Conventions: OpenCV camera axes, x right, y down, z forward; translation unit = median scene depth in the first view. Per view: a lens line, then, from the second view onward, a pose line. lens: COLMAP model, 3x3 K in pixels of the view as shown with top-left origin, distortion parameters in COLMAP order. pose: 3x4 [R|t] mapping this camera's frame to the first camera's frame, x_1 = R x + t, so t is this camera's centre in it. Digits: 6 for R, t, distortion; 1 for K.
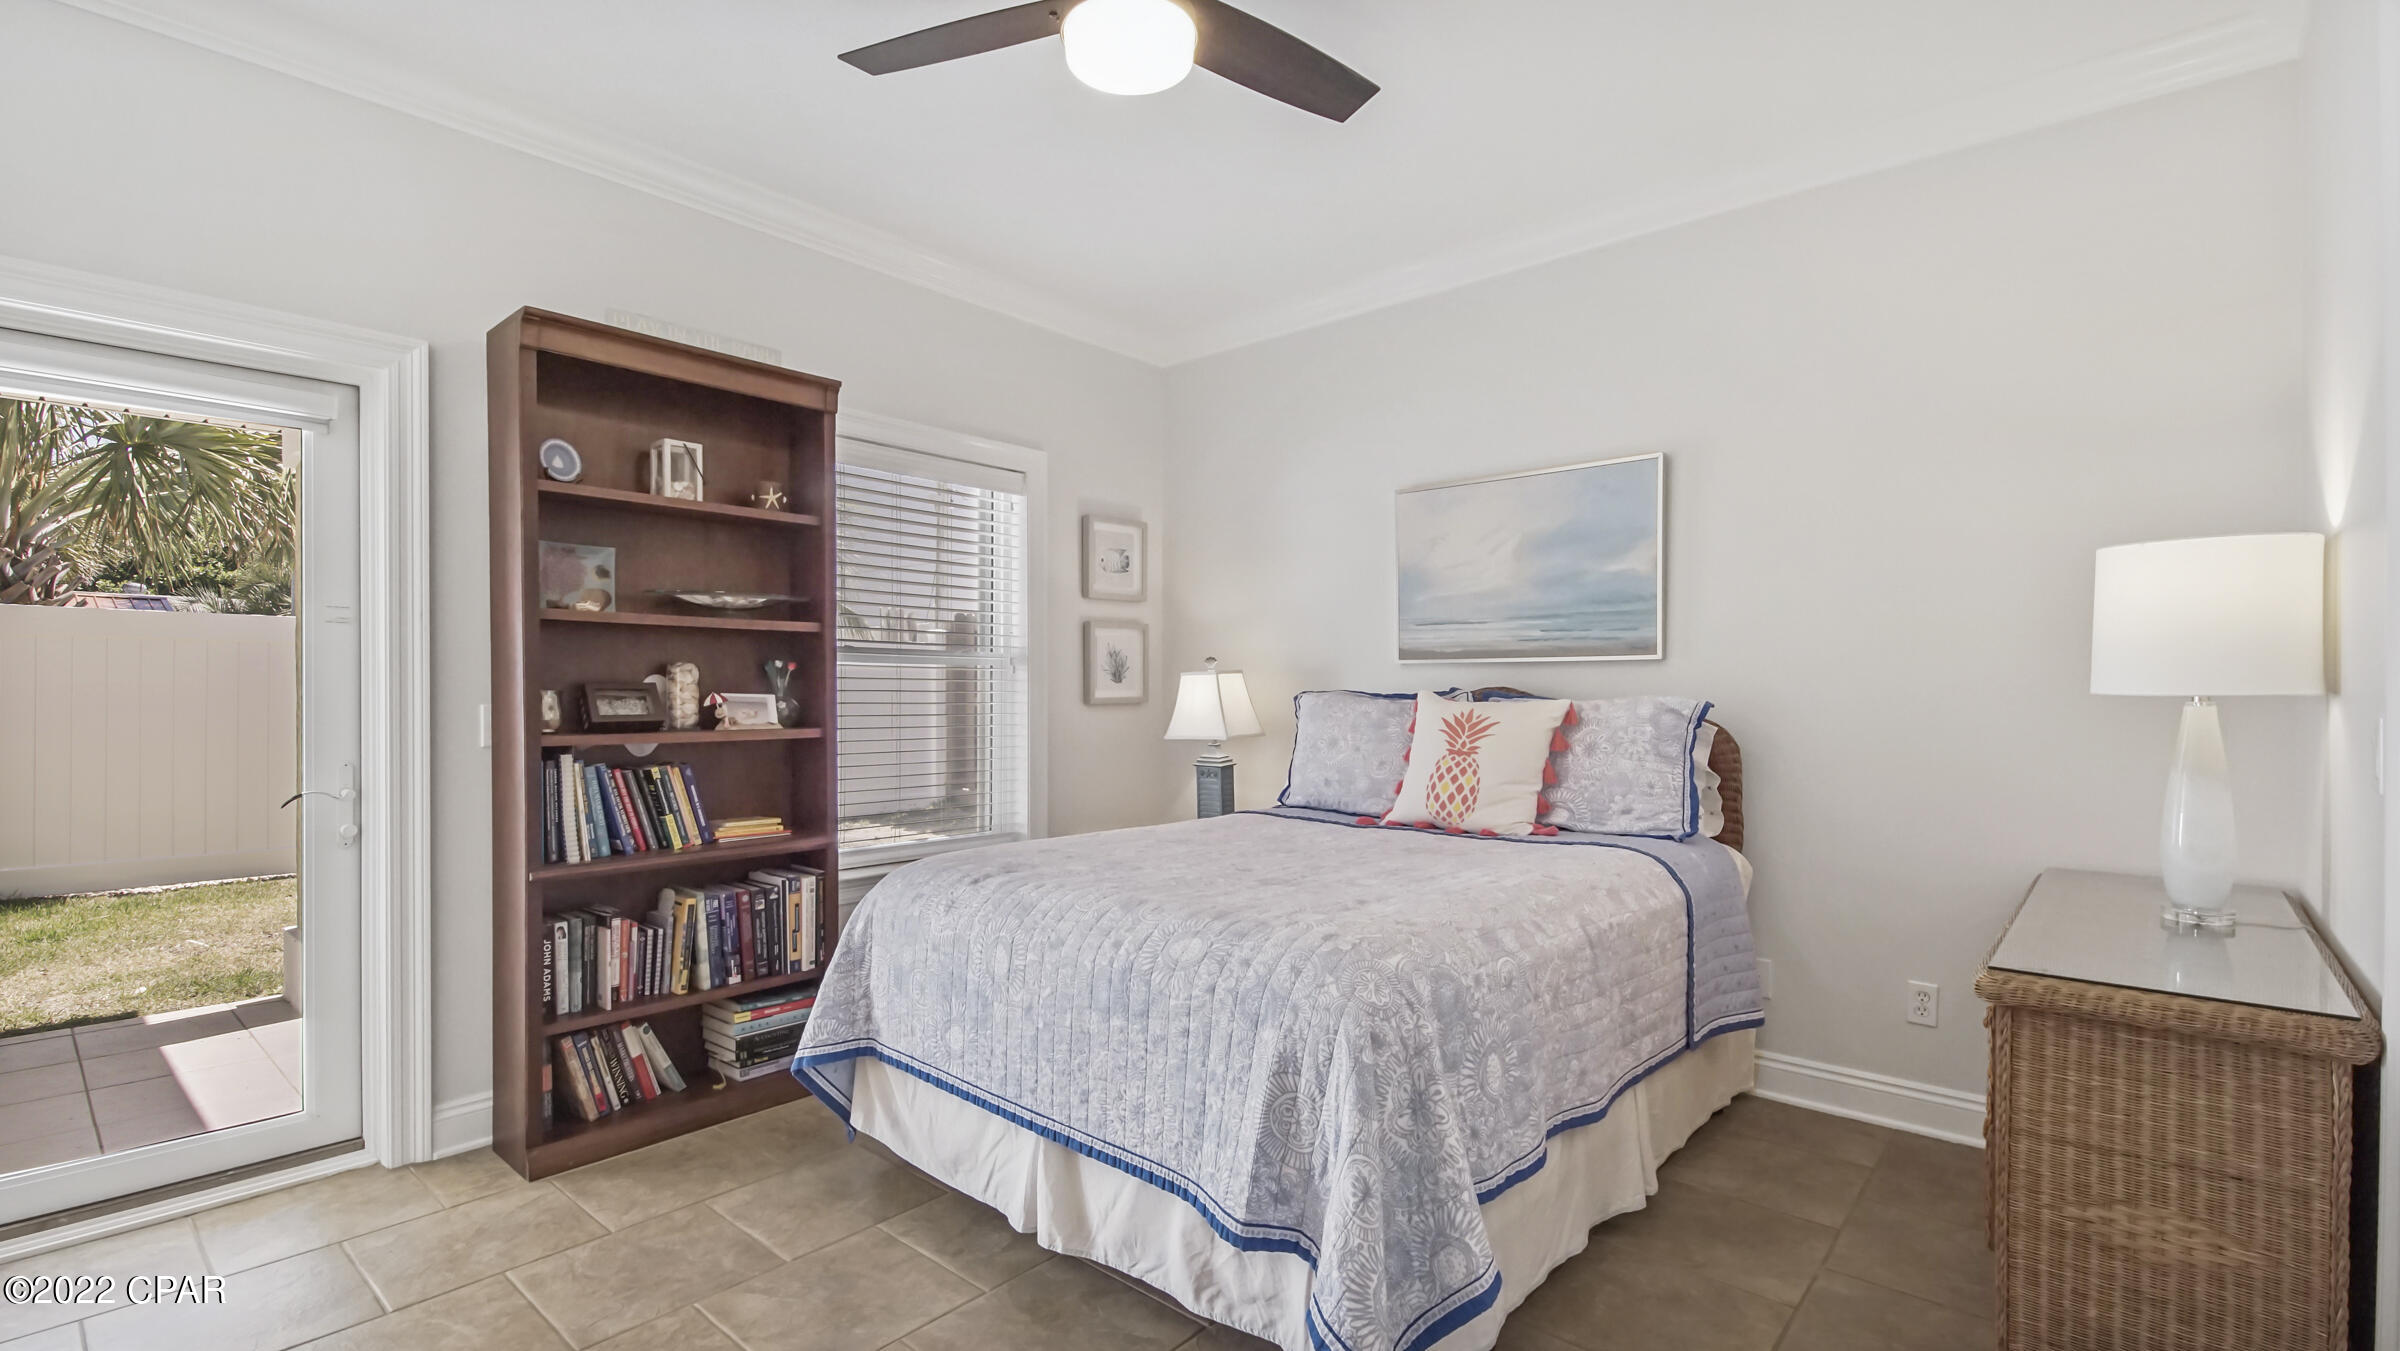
lens RADIAL K [[1071.9, 0, 1176.2], [0, 1071.9, 672.8], [0, 0, 1]] dist [0.017518, -0.003250]
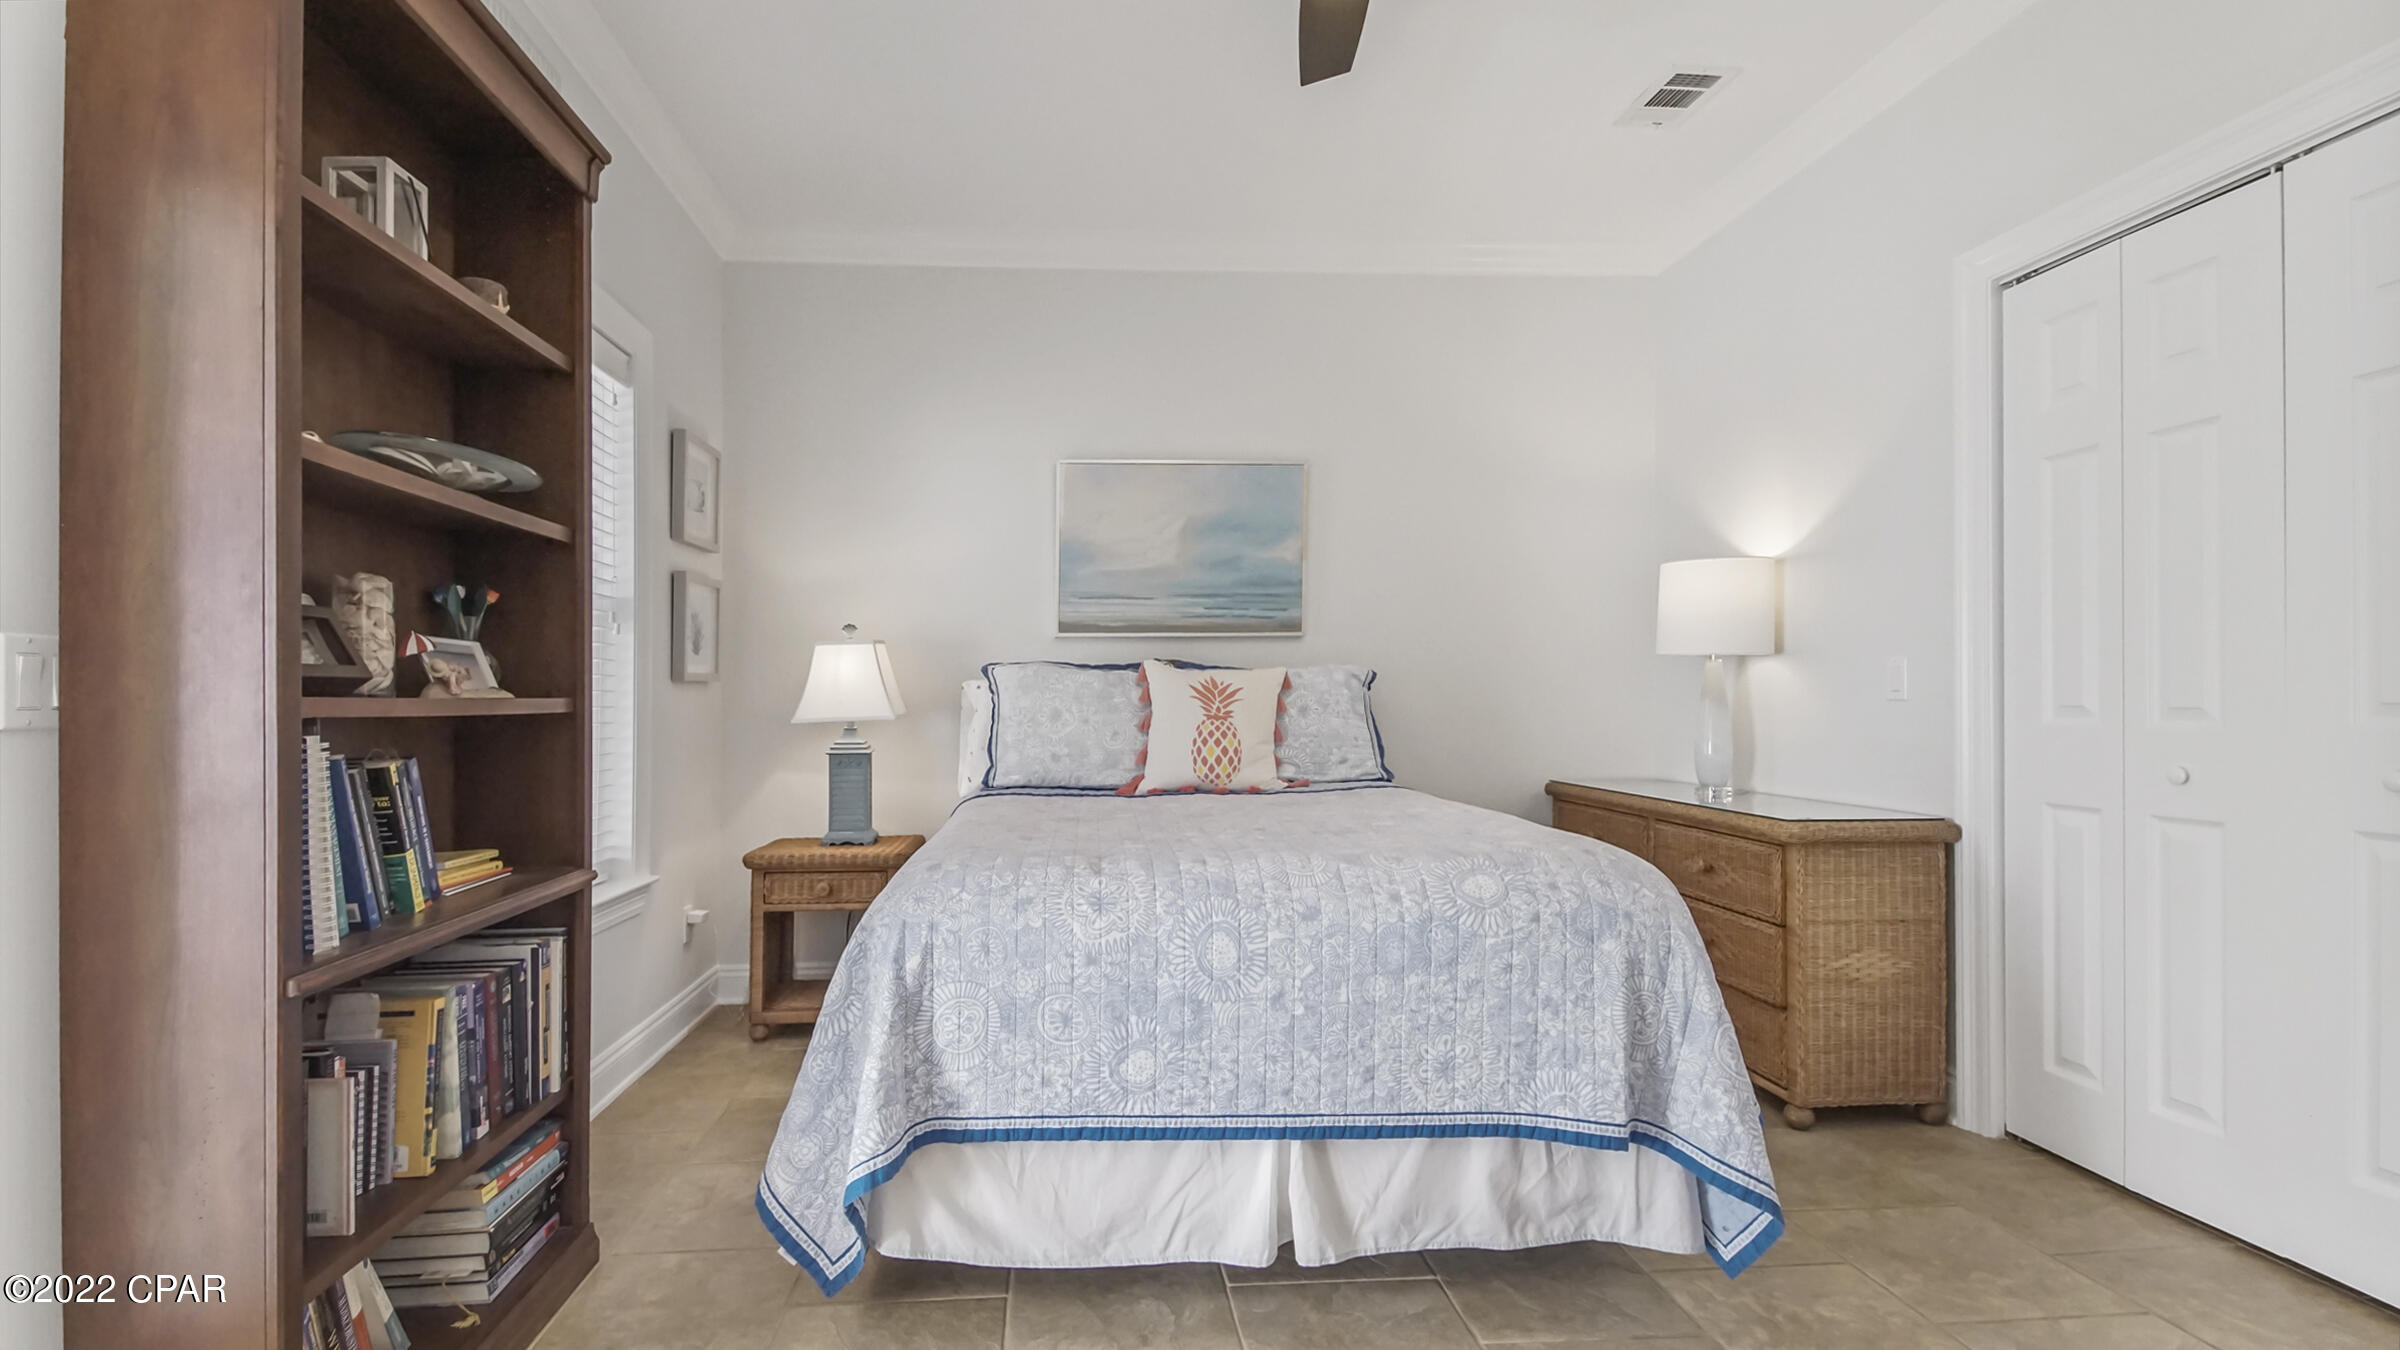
lens RADIAL K [[1071.9, 0, 1188.6], [0, 1071.9, 681.8], [0, 0, 1]] dist [0.017518, -0.003250]
pose [[0.701787, 0.000156, 0.712387, -0.556926], [0.000364, 1.000000, -0.000578, 0.045307], [-0.712387, 0.000664, 0.701787, 0.320434]]
